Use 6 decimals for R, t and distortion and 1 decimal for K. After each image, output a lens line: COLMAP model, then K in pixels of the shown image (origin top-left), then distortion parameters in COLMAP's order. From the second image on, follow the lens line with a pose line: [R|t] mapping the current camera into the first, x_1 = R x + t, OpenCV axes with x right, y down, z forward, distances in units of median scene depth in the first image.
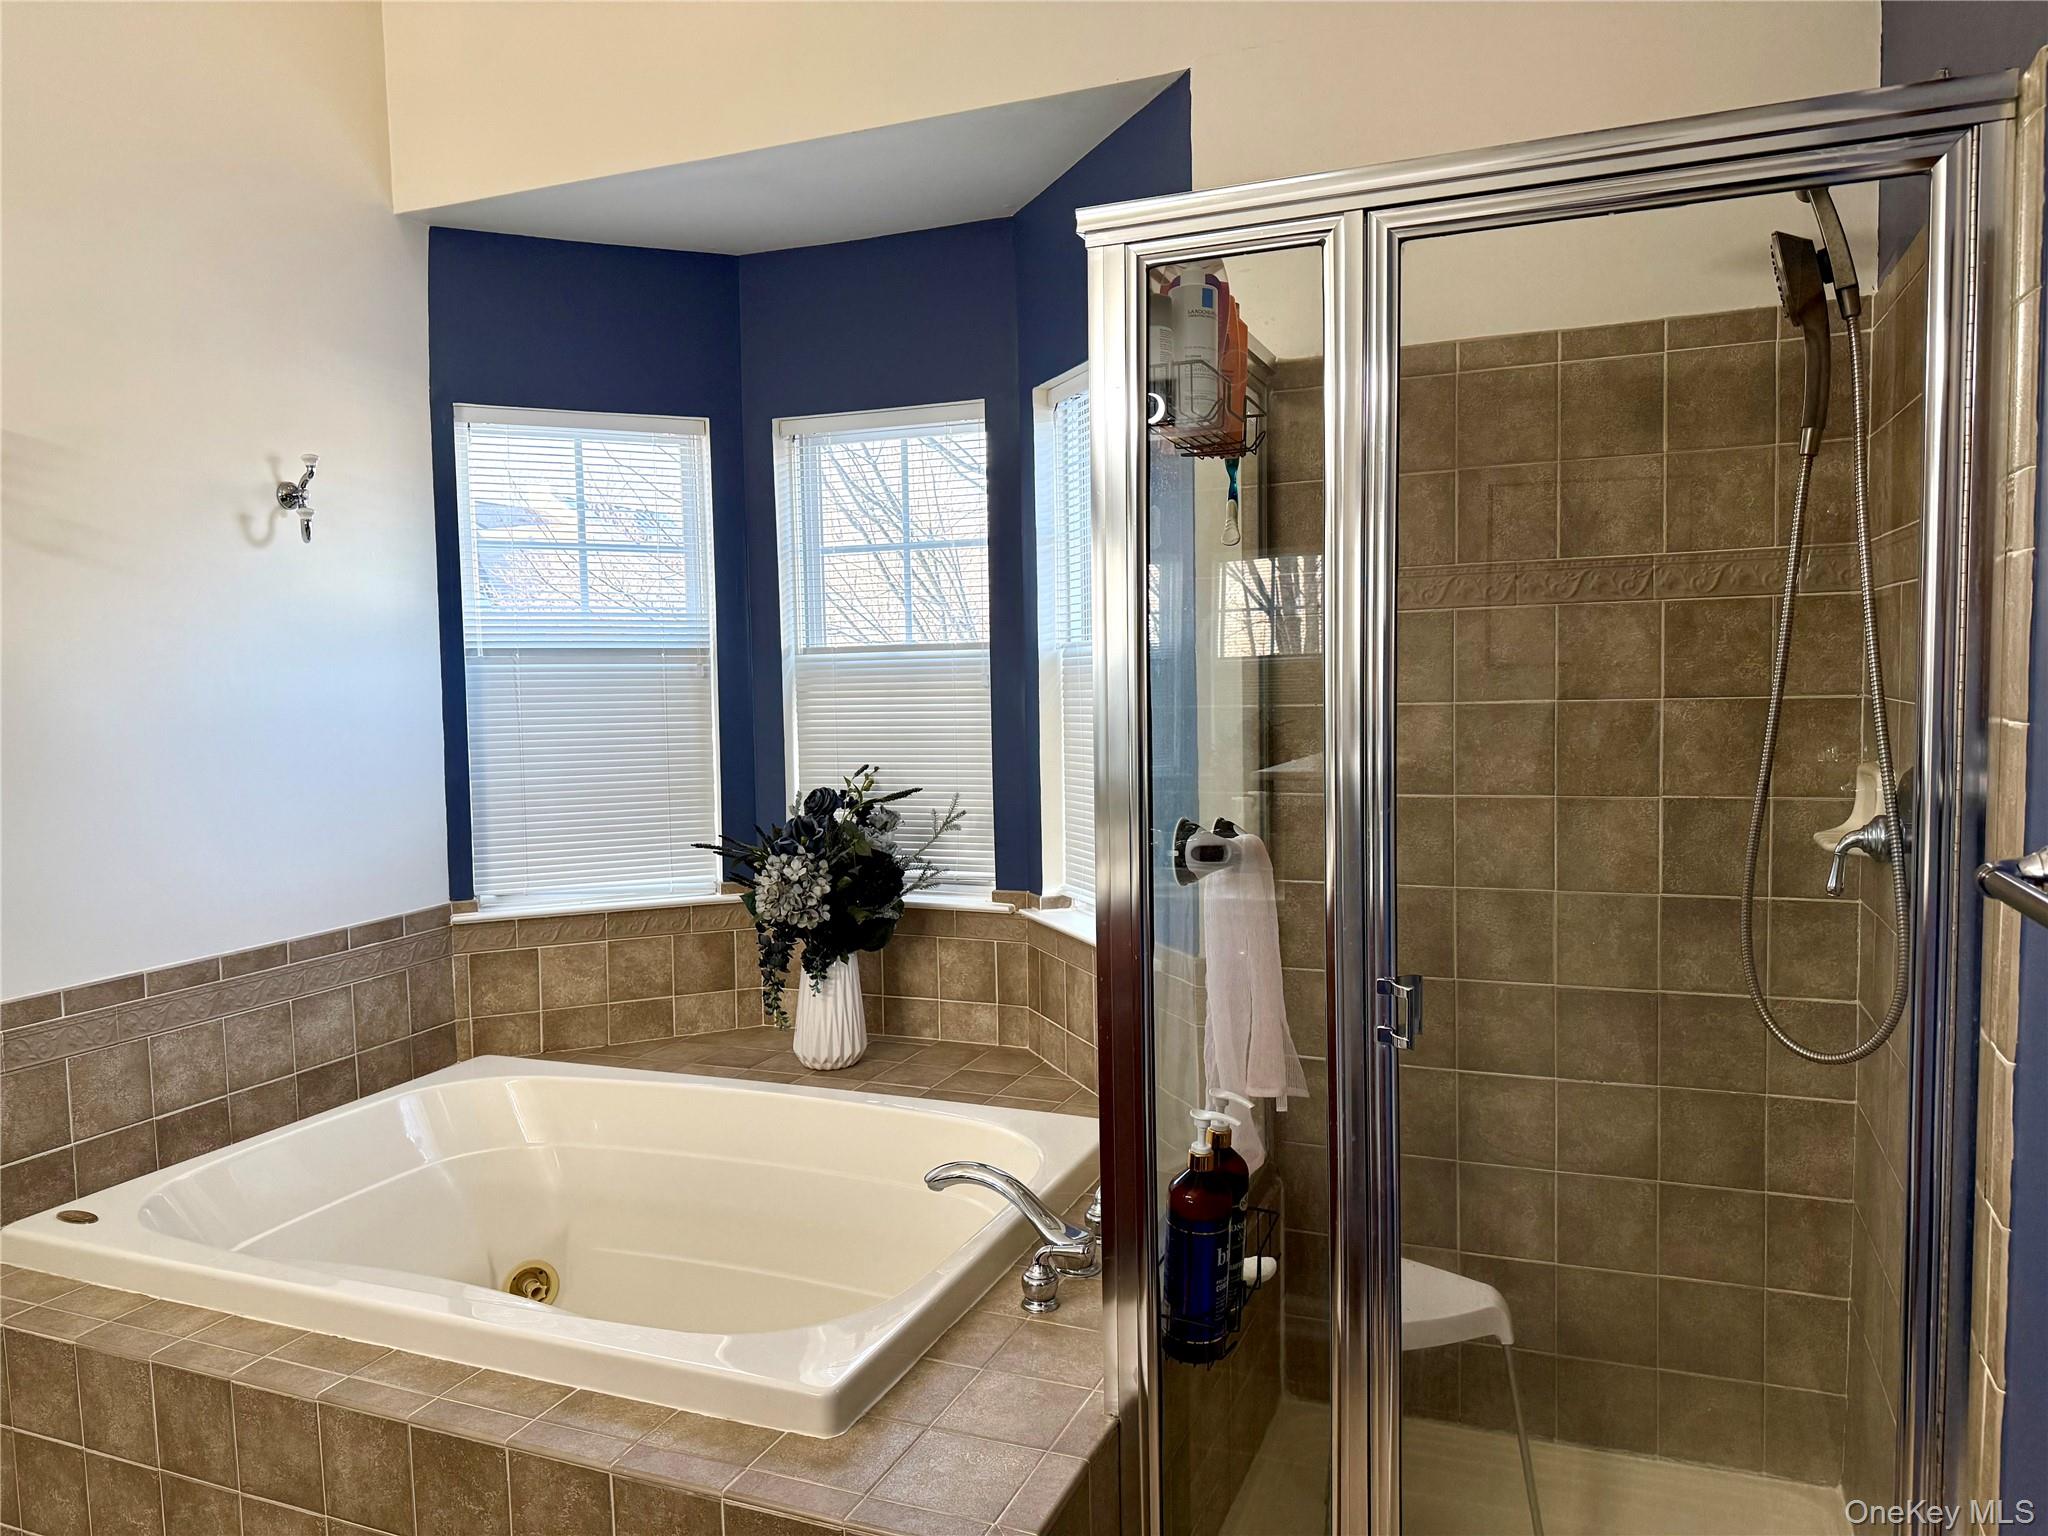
lens RADIAL K [[1452.4, 0, 1012.7], [0, 1452.4, 765.7], [0, 0, 1]] dist [0.079843, -0.092680]
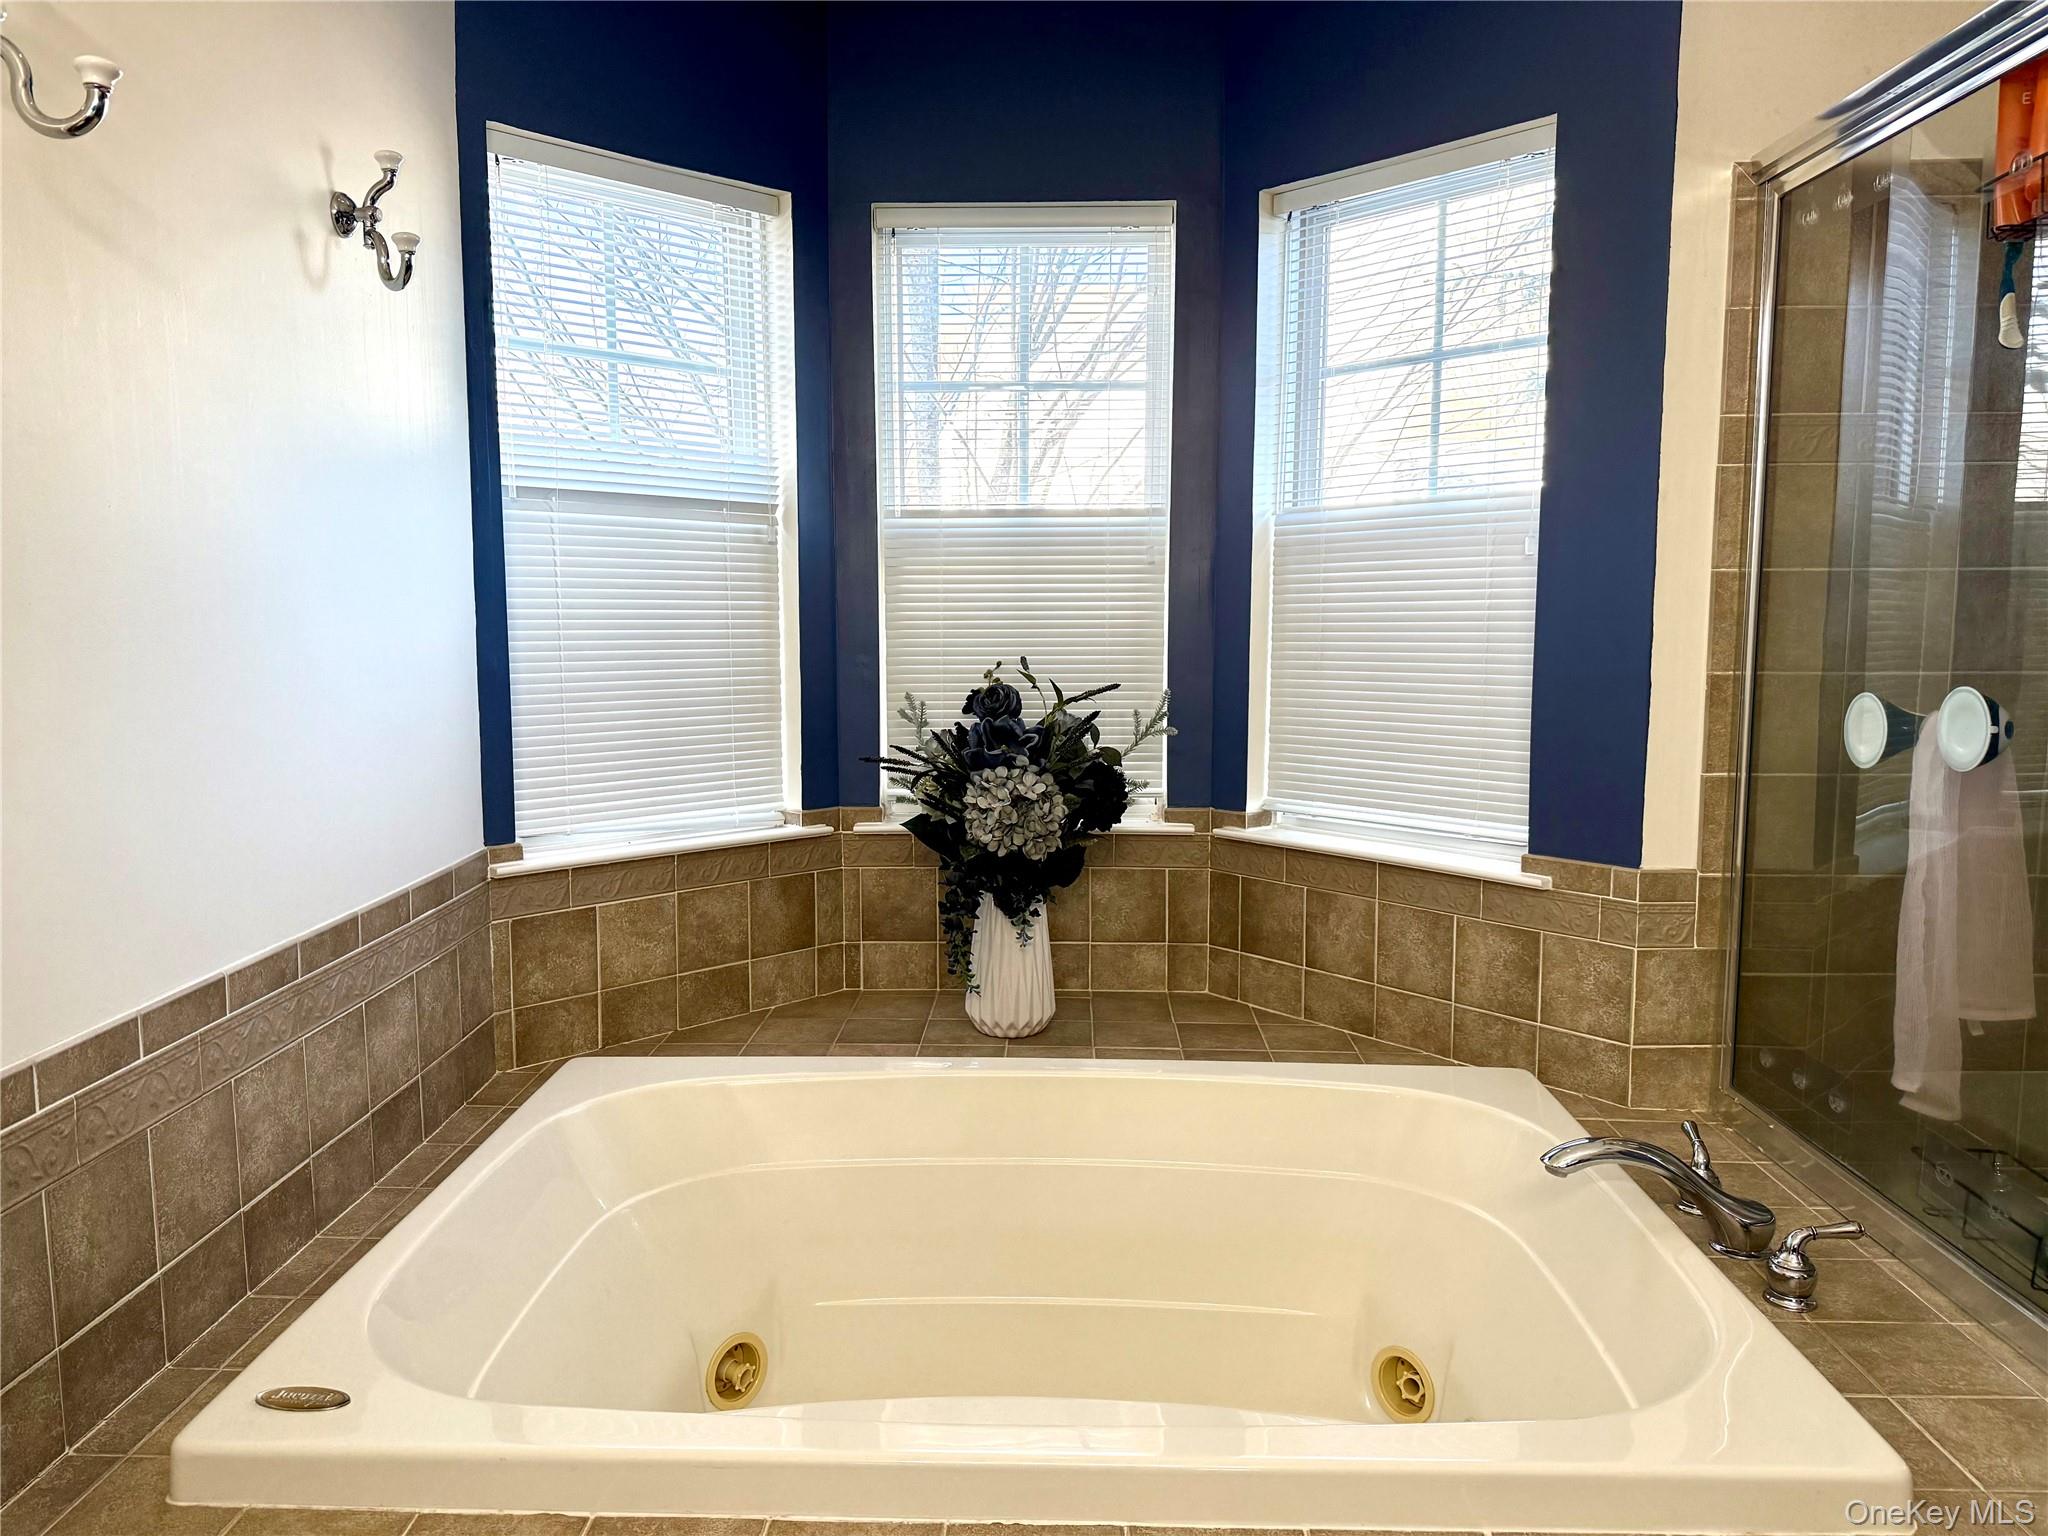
lens RADIAL K [[1452.4, 0, 1026.8], [0, 1452.4, 767.2], [0, 0, 1]] dist [0.079843, -0.092680]
pose [[0.934613, -0.022544, 0.354951, -0.396988], [0.005806, 0.998823, 0.048151, 0.022564], [-0.355619, -0.042942, 0.933644, 0.258973]]
